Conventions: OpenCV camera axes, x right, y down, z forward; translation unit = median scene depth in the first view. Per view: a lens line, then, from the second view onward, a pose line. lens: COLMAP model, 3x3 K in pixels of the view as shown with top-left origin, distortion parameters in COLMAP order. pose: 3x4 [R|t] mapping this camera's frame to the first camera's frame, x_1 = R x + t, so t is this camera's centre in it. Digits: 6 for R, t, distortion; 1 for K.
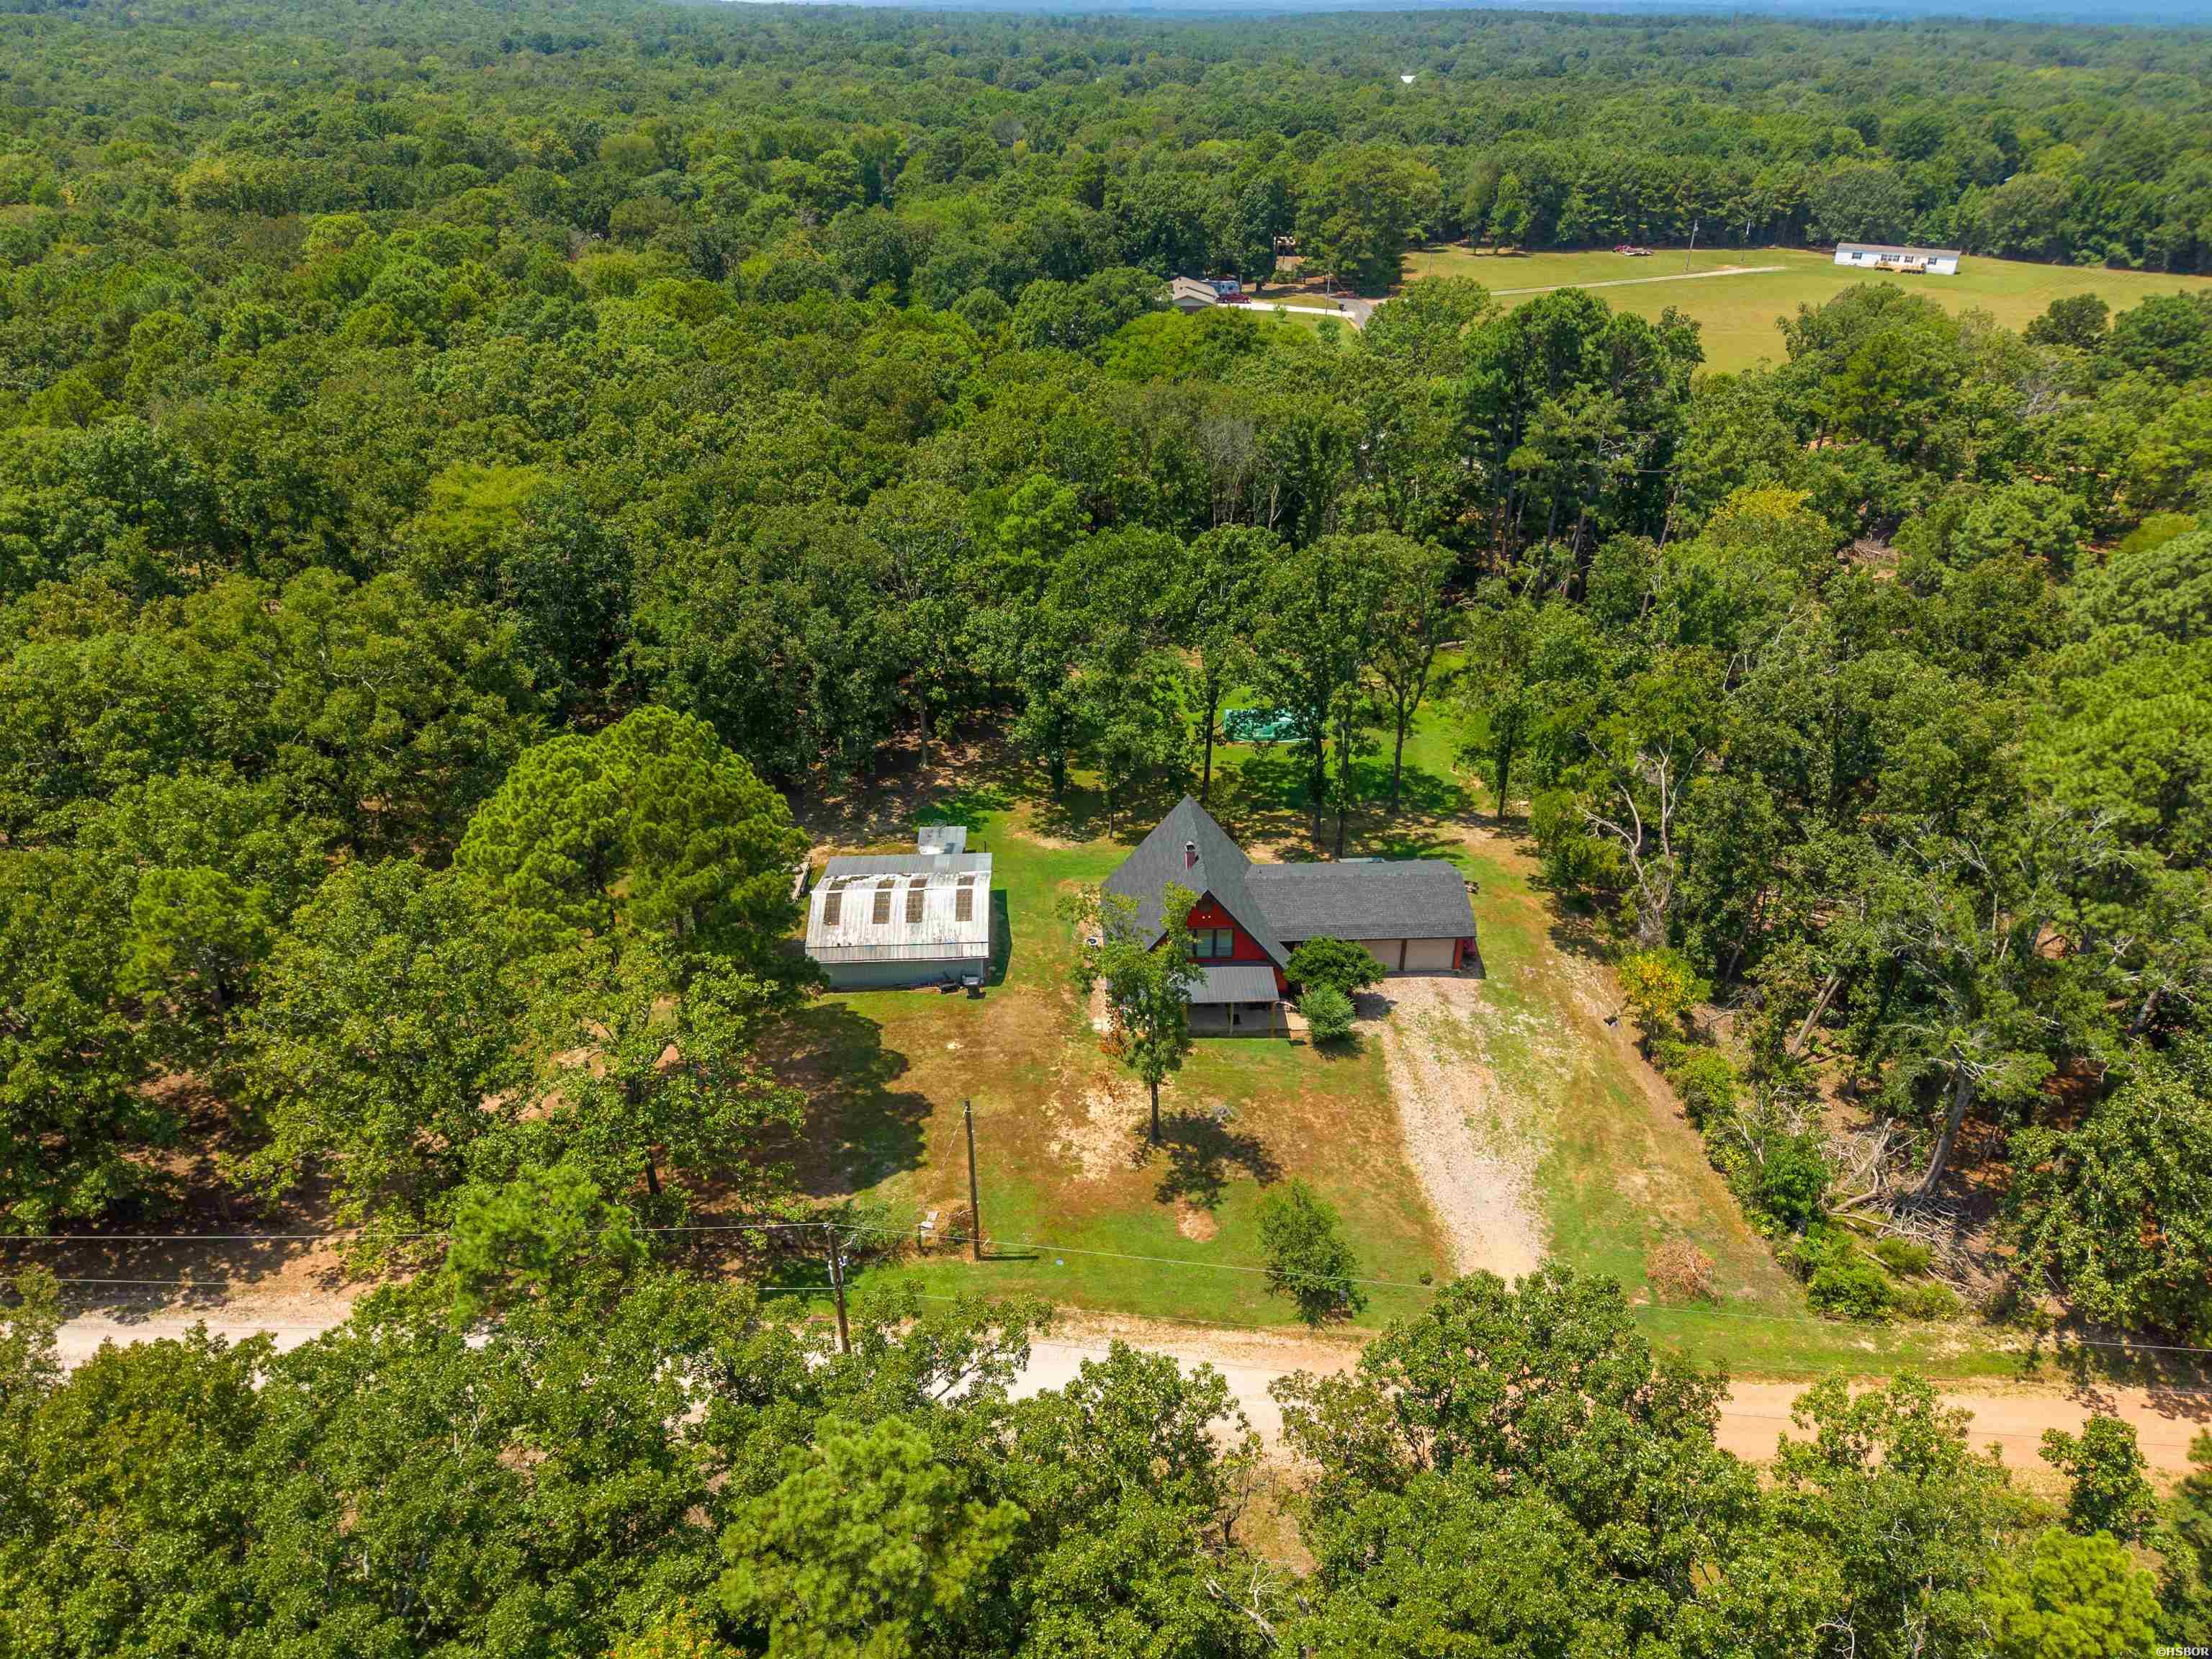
lens RADIAL K [[1438.8, 0, 1095.4], [0, 1438.8, 882.8], [0, 0, 1]] dist [0.010831, -0.012248]
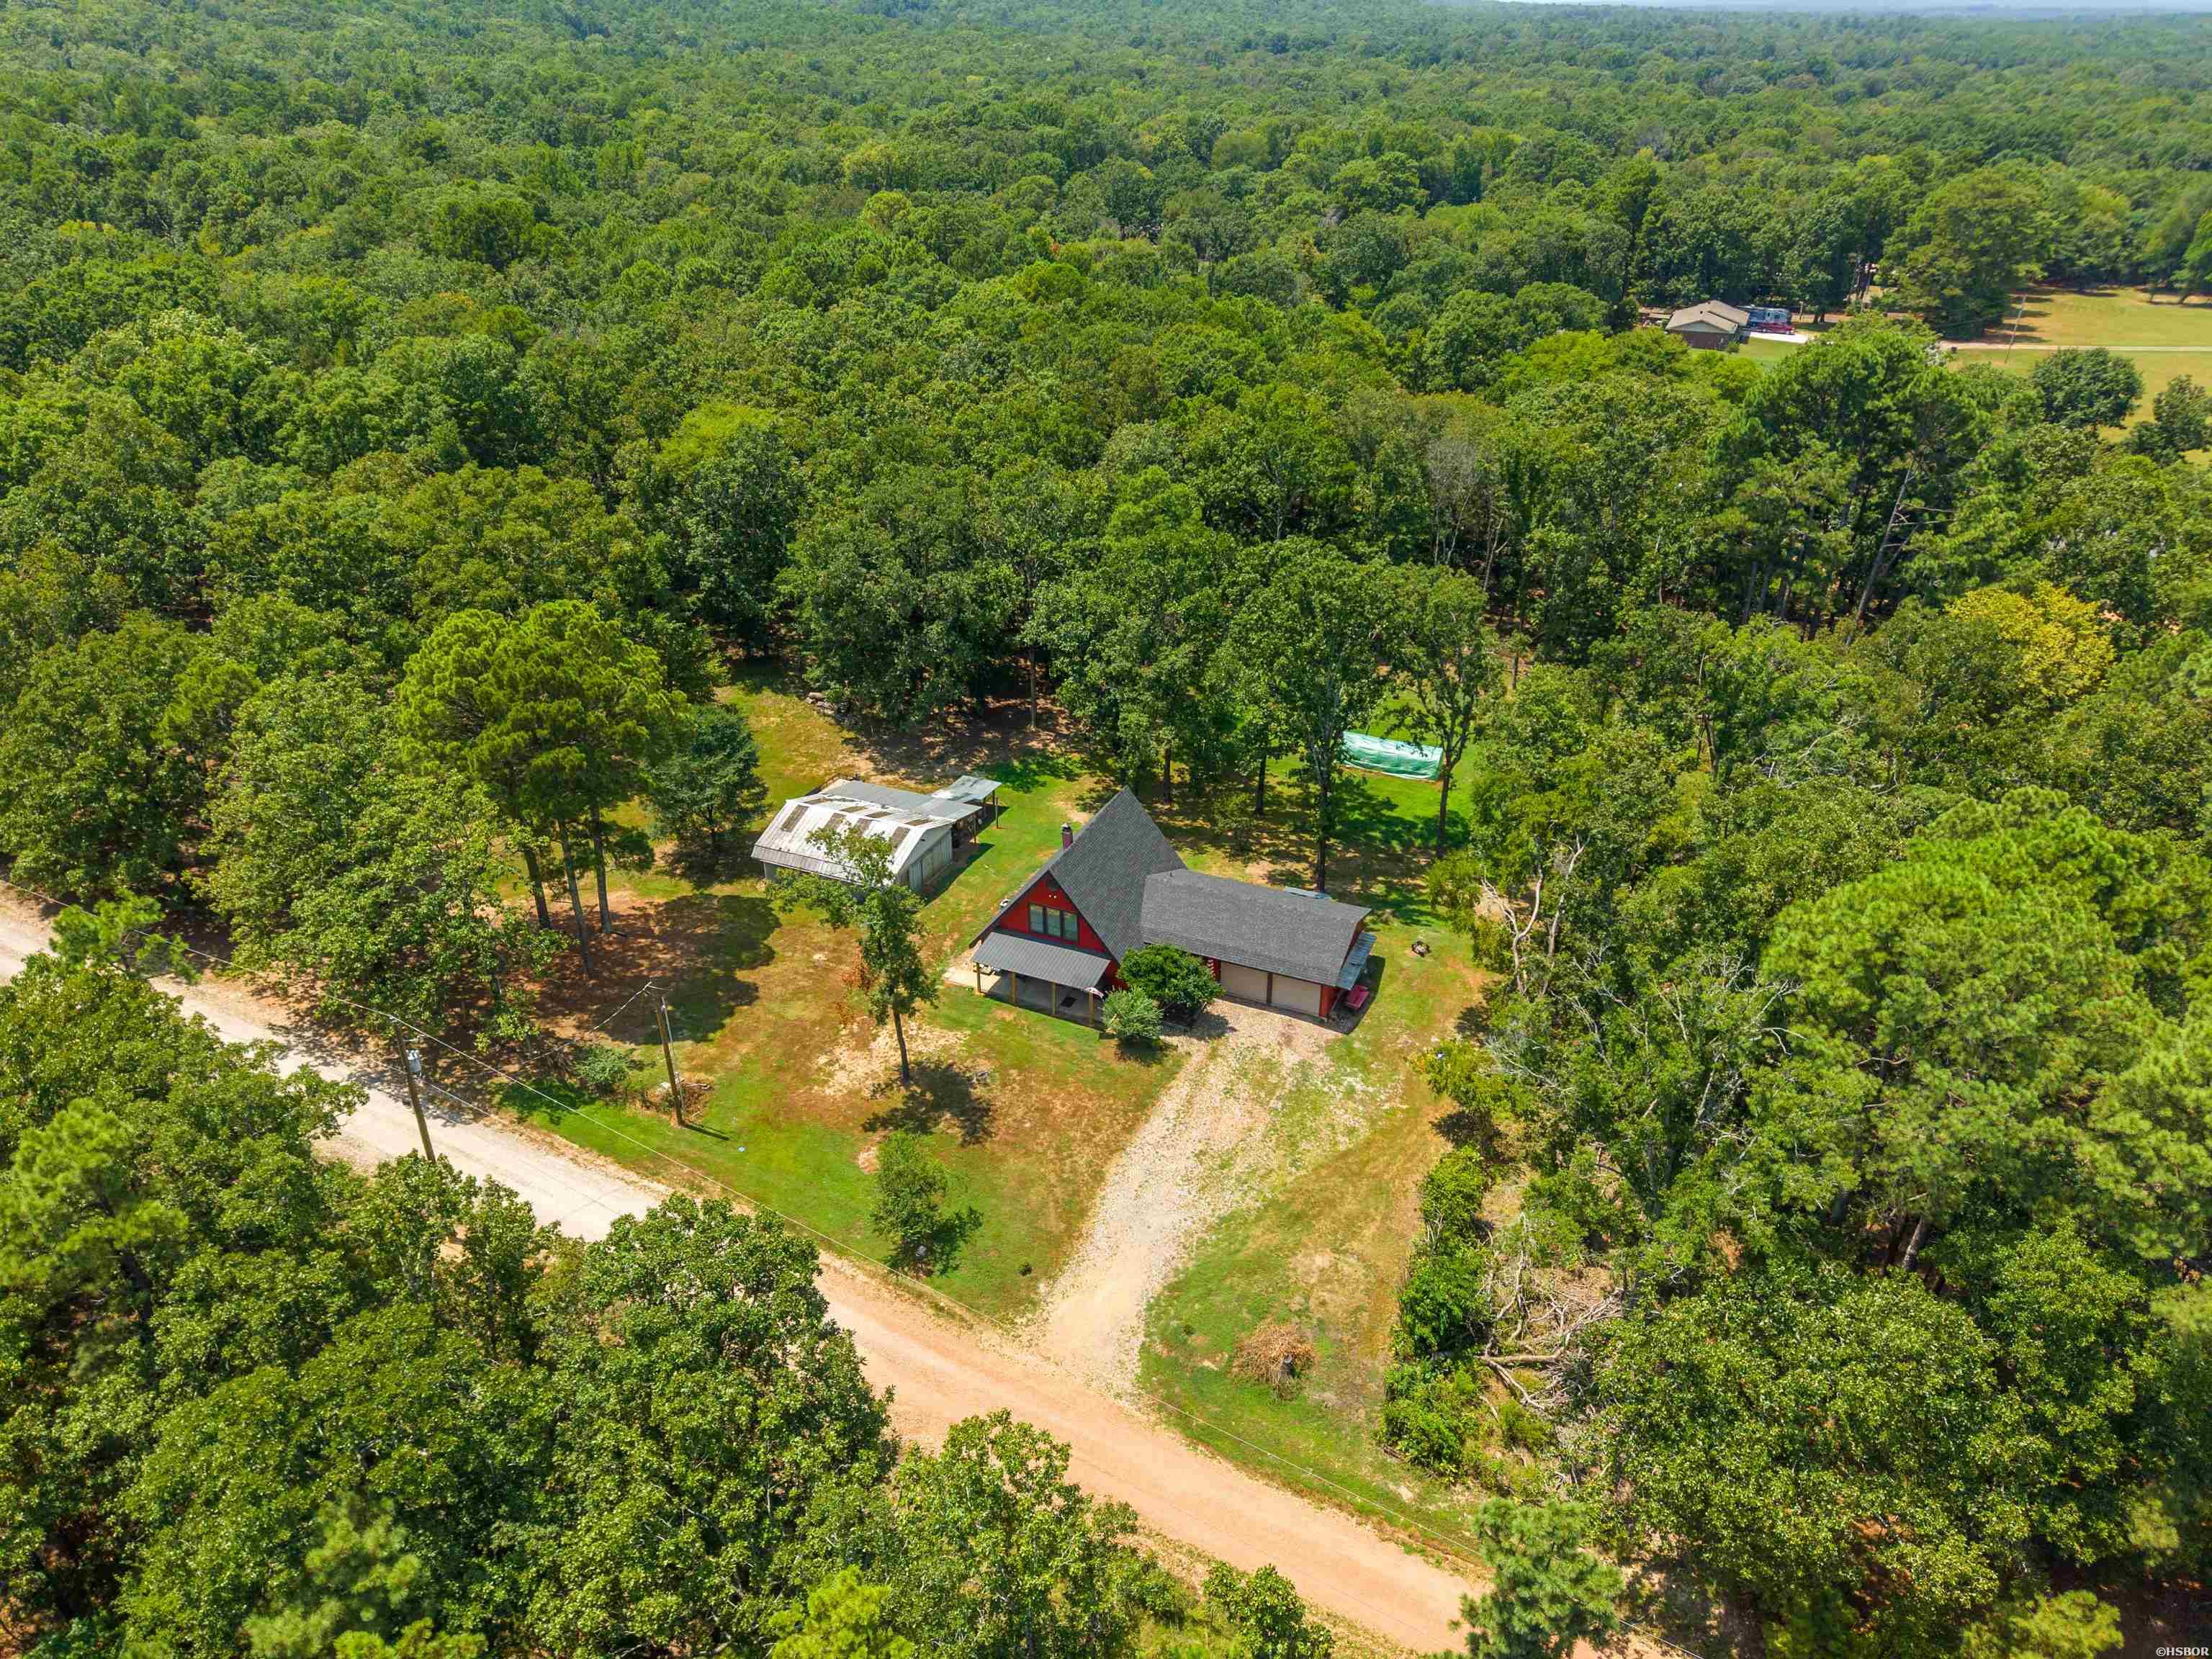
lens RADIAL K [[1438.8, 0, 1095.4], [0, 1438.8, 882.8], [0, 0, 1]] dist [0.010831, -0.012248]
pose [[0.896707, 0.225771, -0.380715, 0.407993], [-0.225788, 0.973124, 0.045277, -0.032365], [0.380705, 0.045361, 0.923583, 0.047766]]
